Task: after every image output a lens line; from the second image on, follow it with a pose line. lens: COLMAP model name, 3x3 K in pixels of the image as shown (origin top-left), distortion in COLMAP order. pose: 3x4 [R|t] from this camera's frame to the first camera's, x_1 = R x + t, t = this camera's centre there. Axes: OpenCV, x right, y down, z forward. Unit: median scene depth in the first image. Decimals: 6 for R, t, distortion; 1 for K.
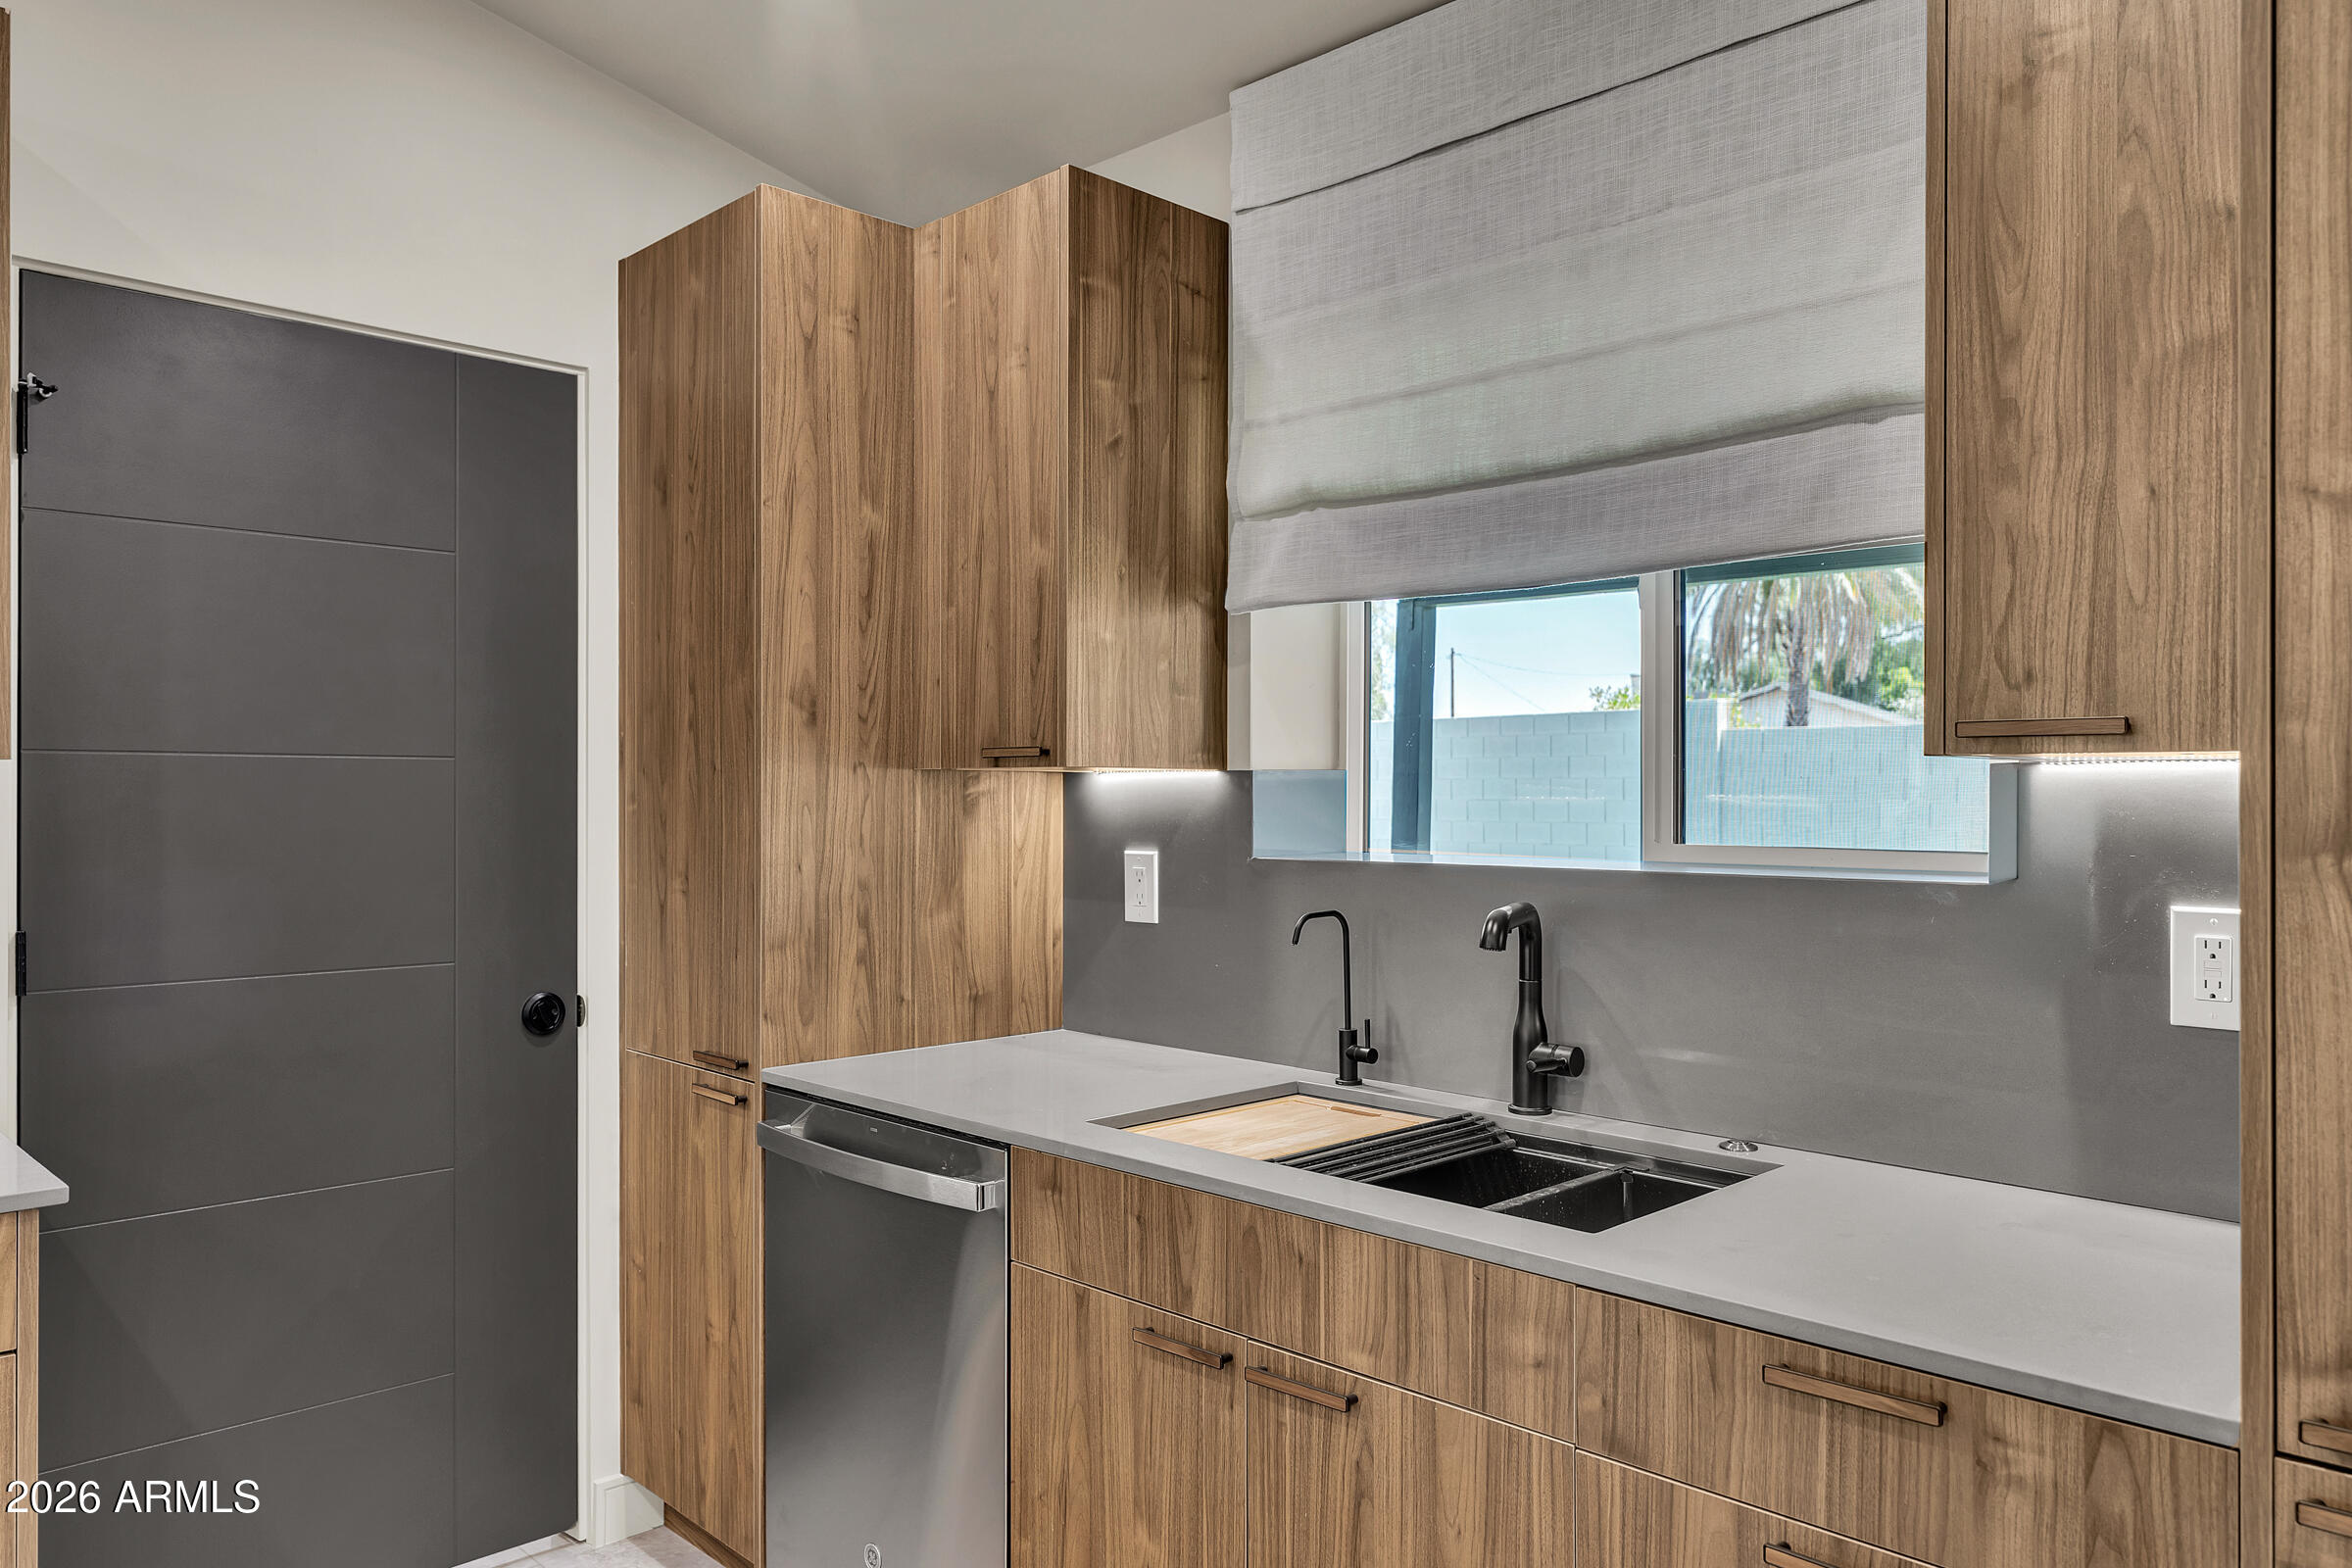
lens RADIAL K [[1615.7, 0, 1171.2], [0, 1615.7, 796.3], [0, 0, 1]] dist [-0.000930, 0.002752]
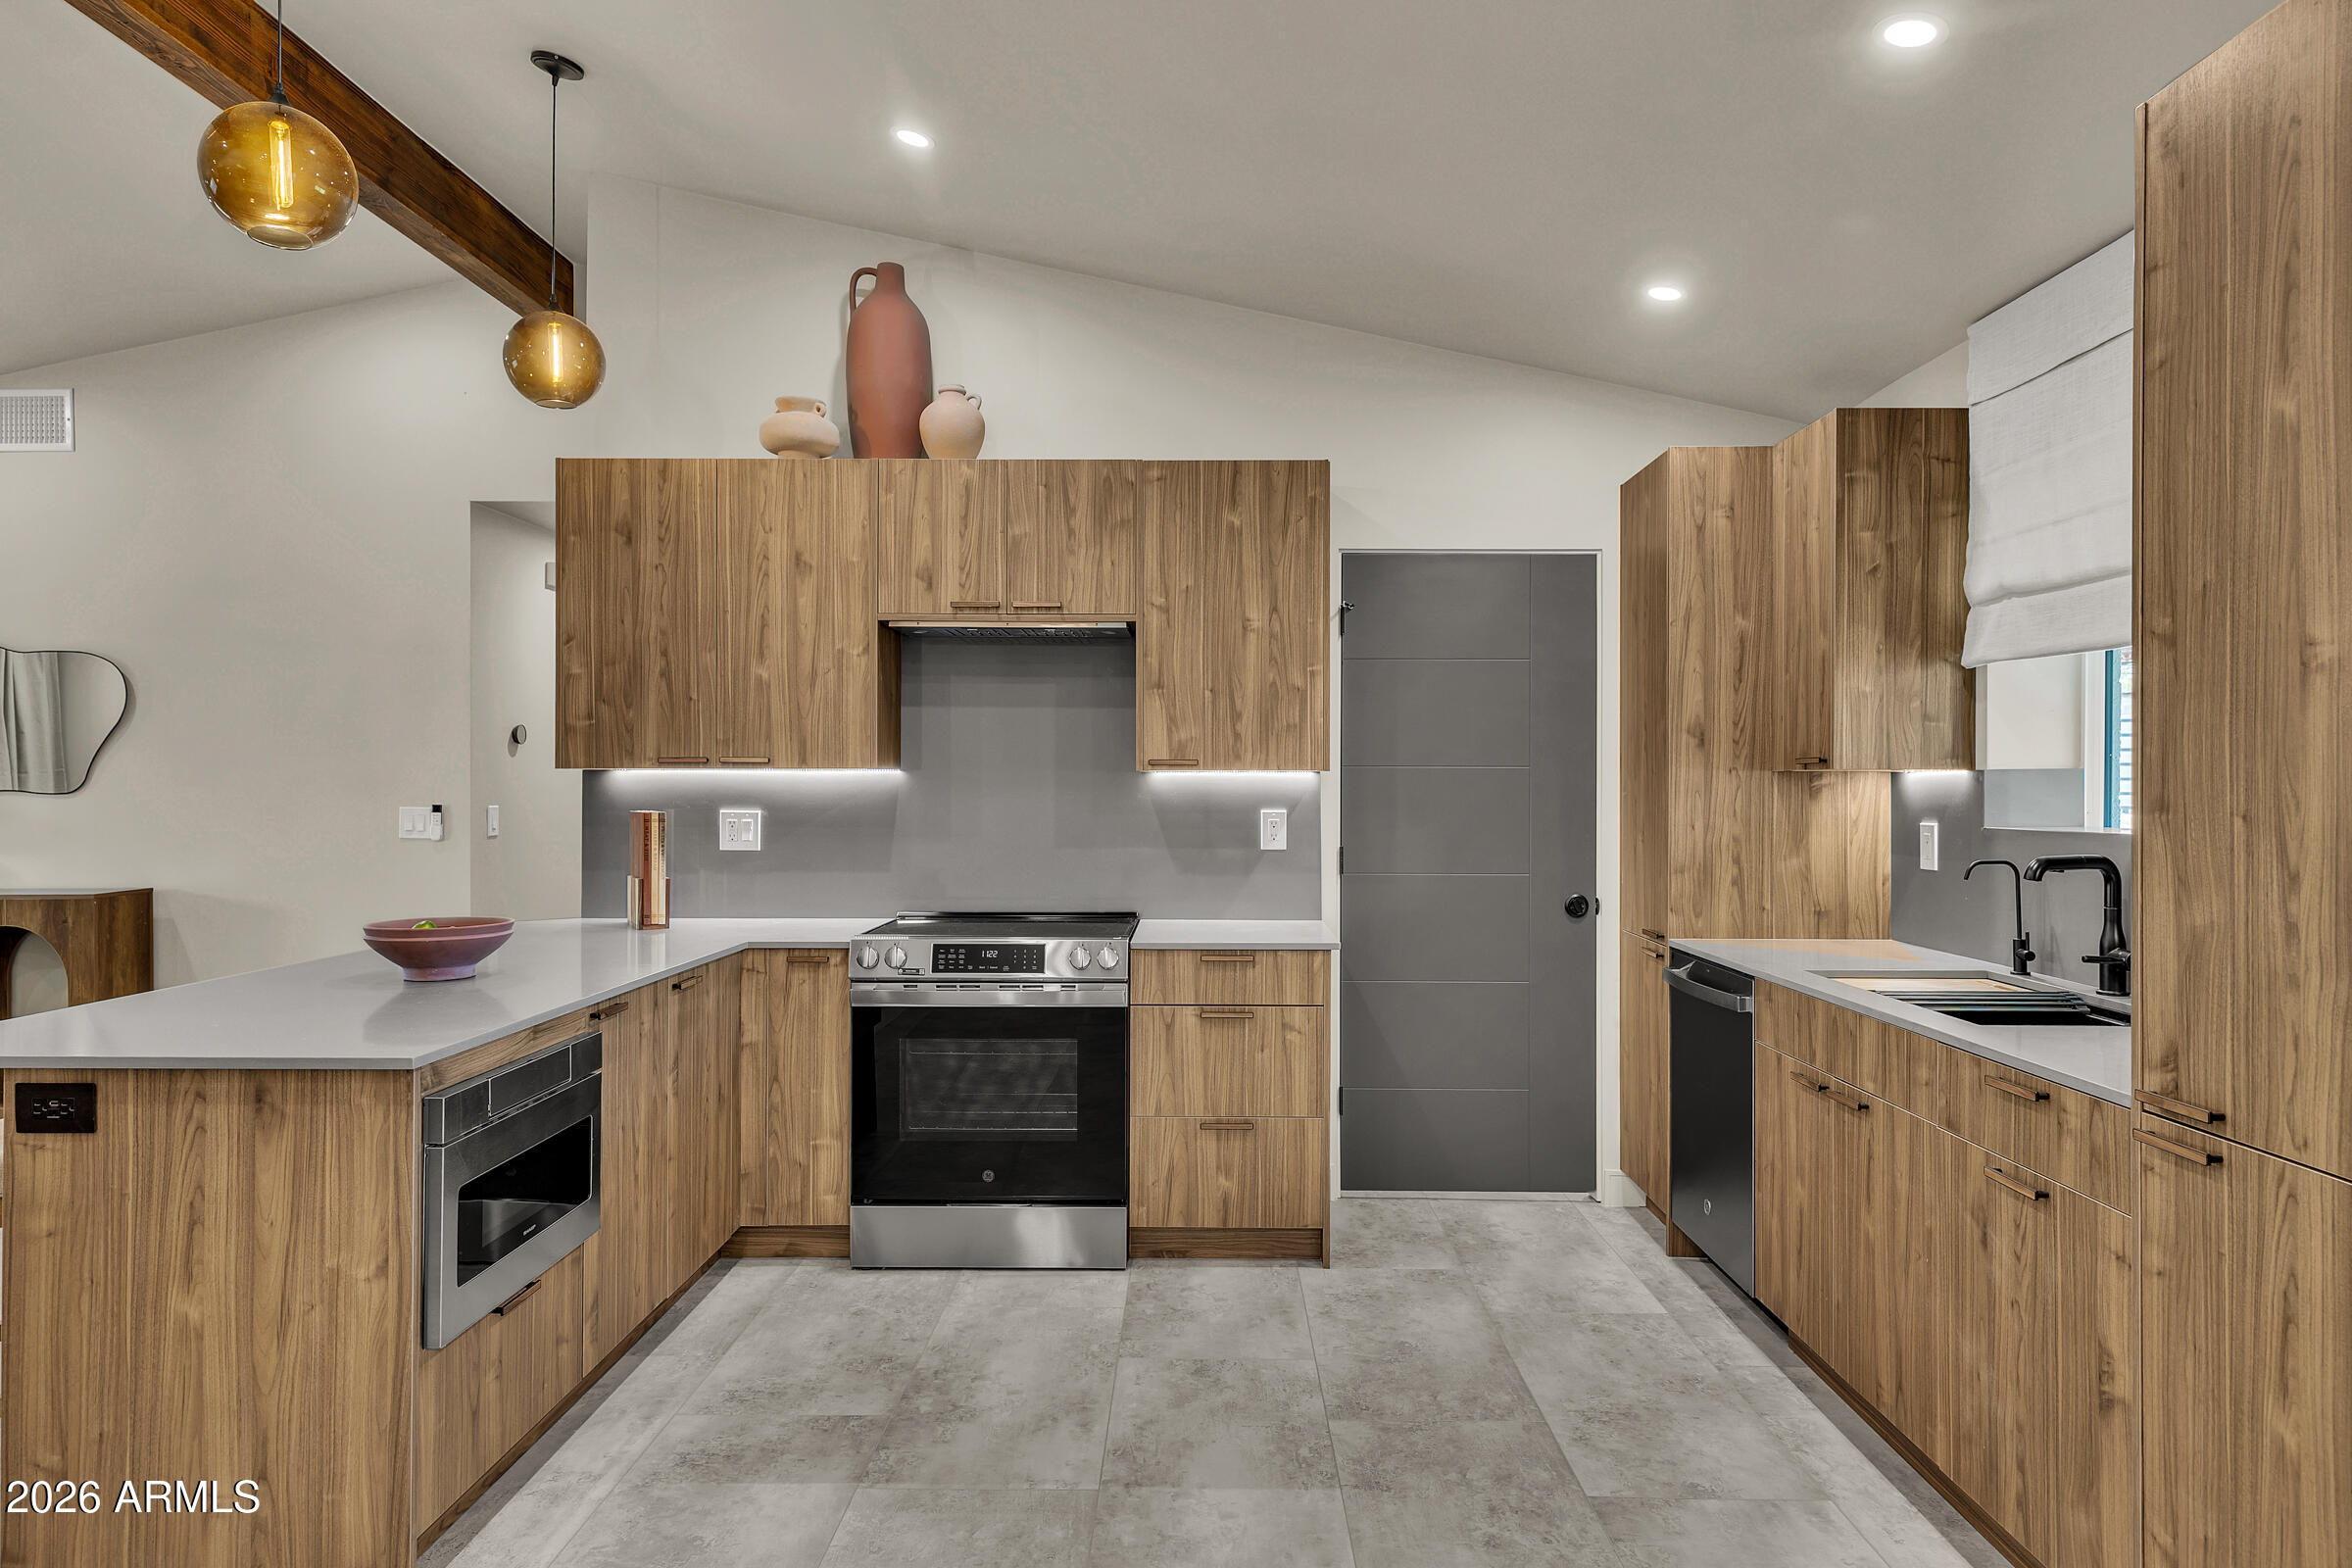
lens RADIAL K [[1406.3, 0, 1197.3], [0, 1406.3, 792.7], [0, 0, 1]] dist [0.009007, 0.000324]
pose [[0.704802, 0.002725, -0.709399, 0.486279], [-0.001649, 0.999996, 0.002204, 0.003722], [0.709402, -0.000384, 0.704804, -0.475432]]
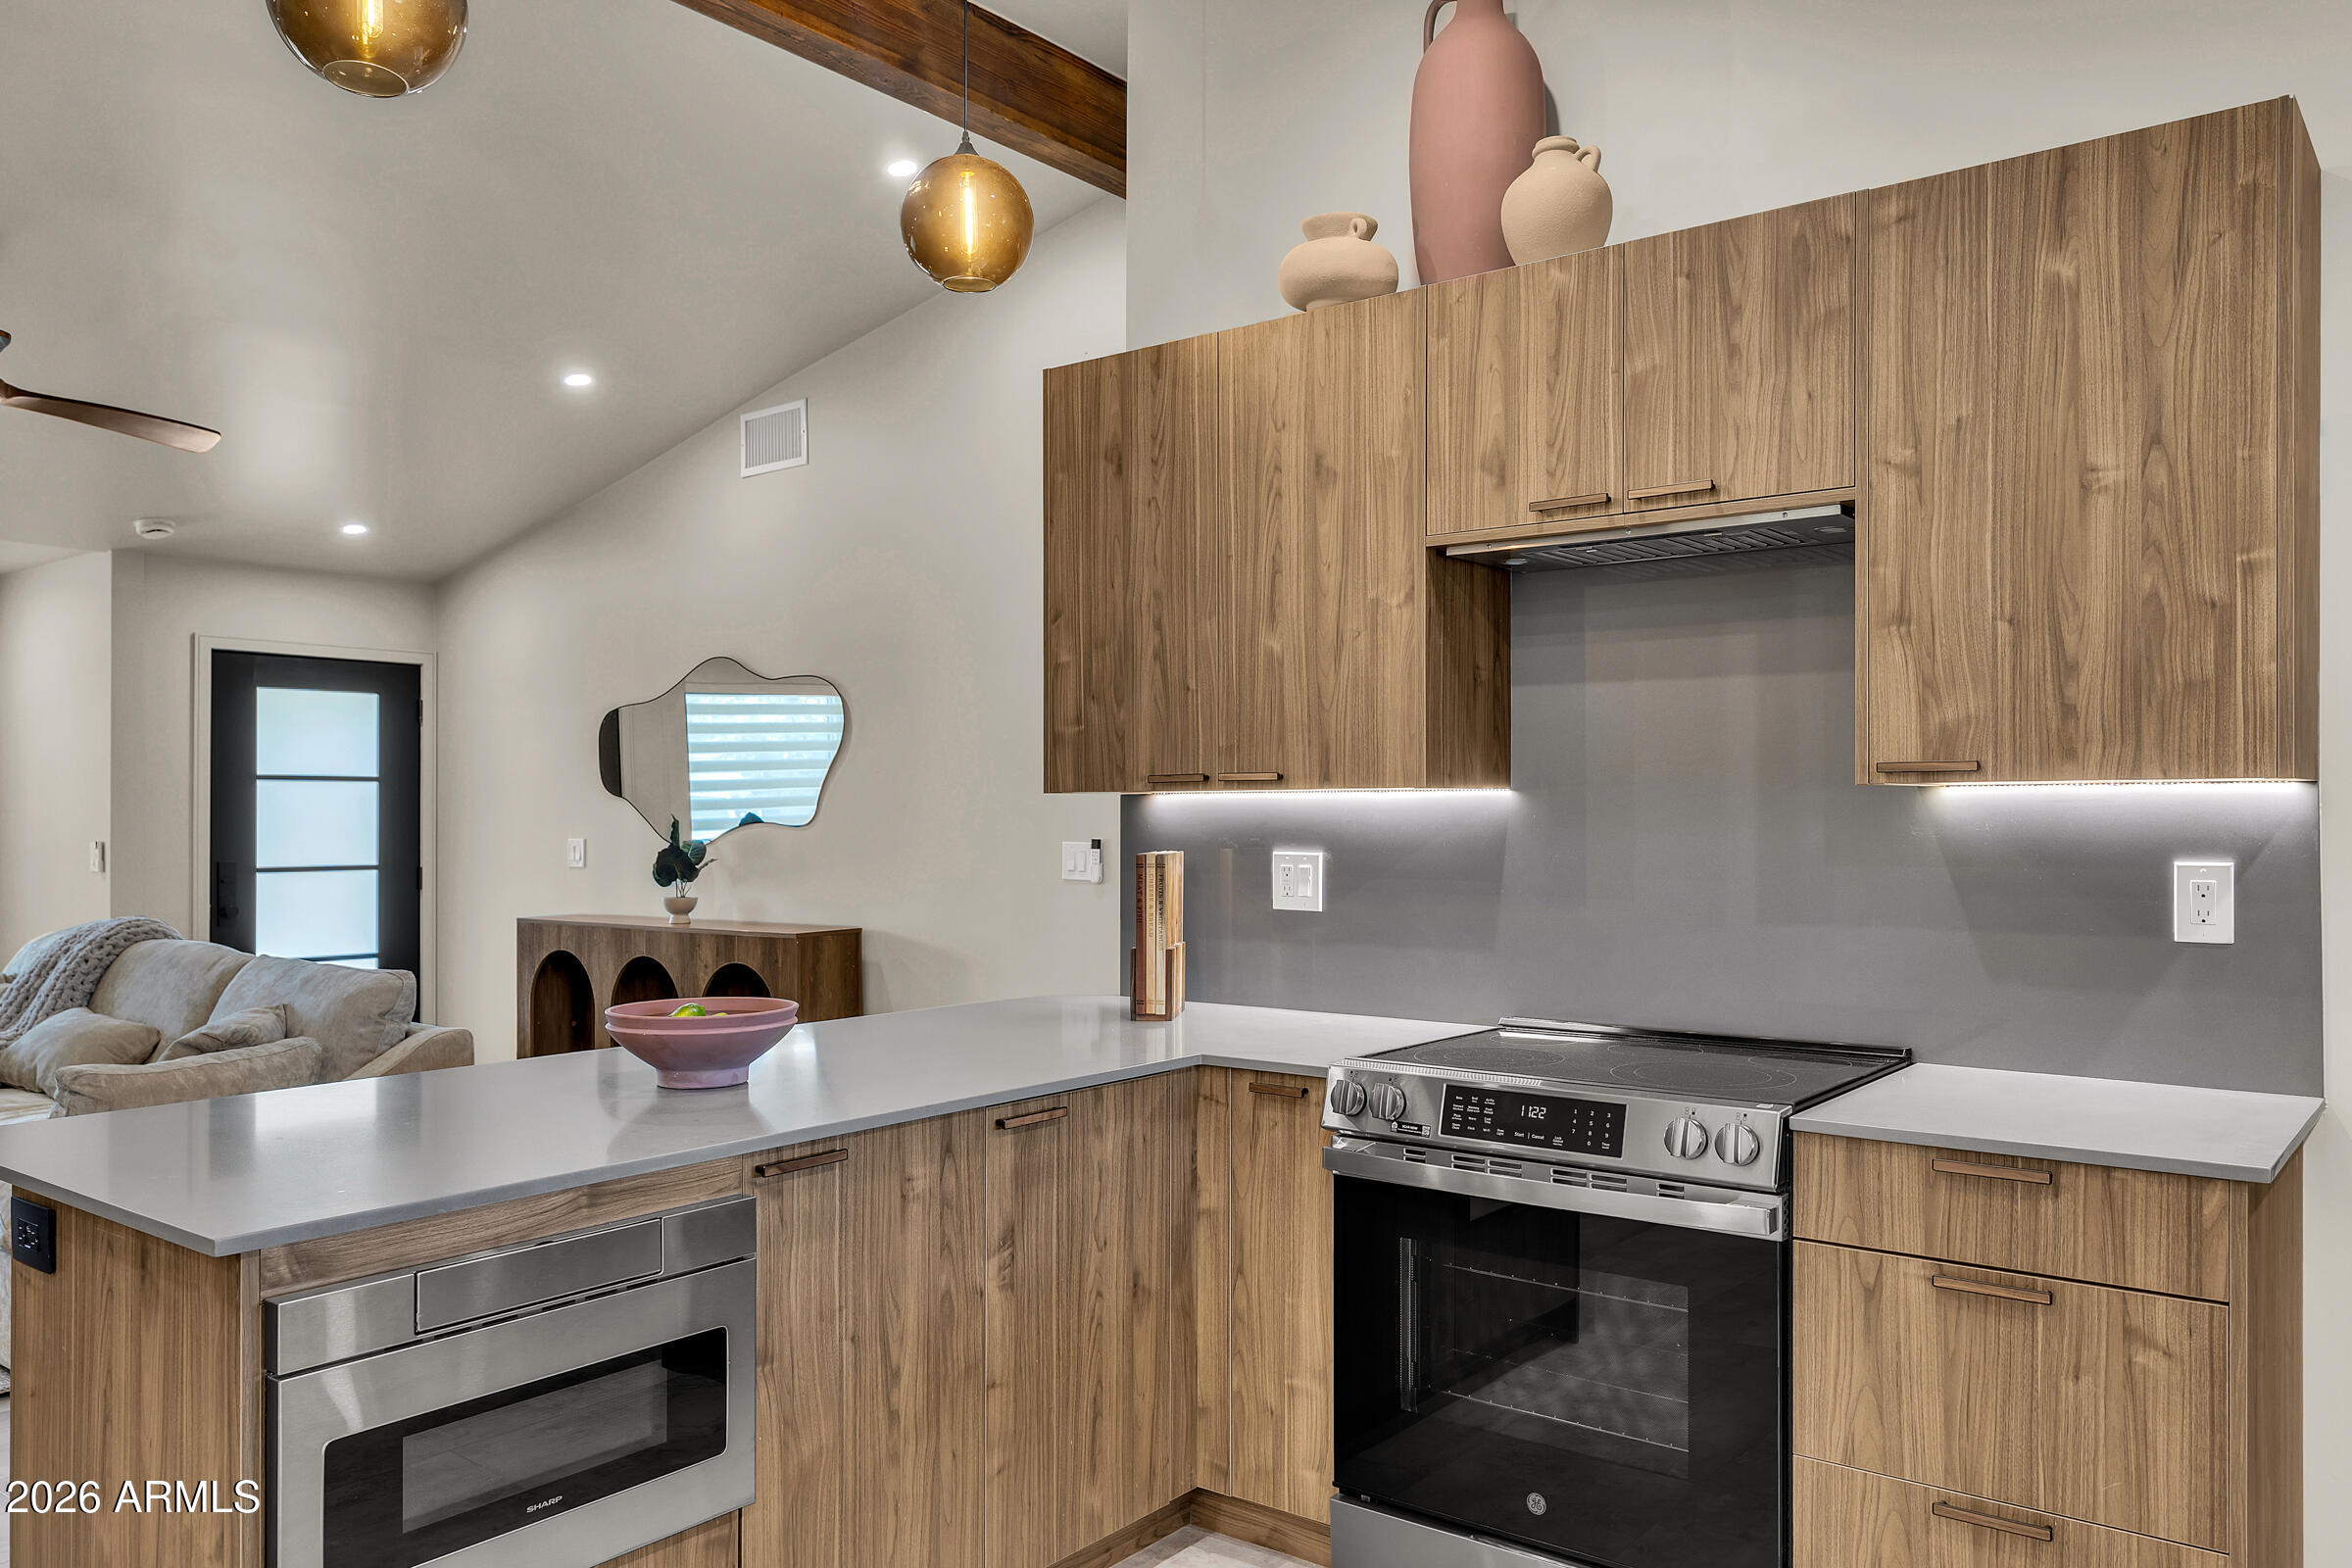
lens RADIAL K [[1705.8, 0, 1195.3], [0, 1705.8, 823.7], [0, 0, 1]] dist [0.004578, 0.000494]
pose [[0.124488, 0.003861, -0.992214, 0.260857], [0.001913, 0.999990, 0.004131, 0.000787], [0.992219, -0.002412, 0.124479, 0.092905]]
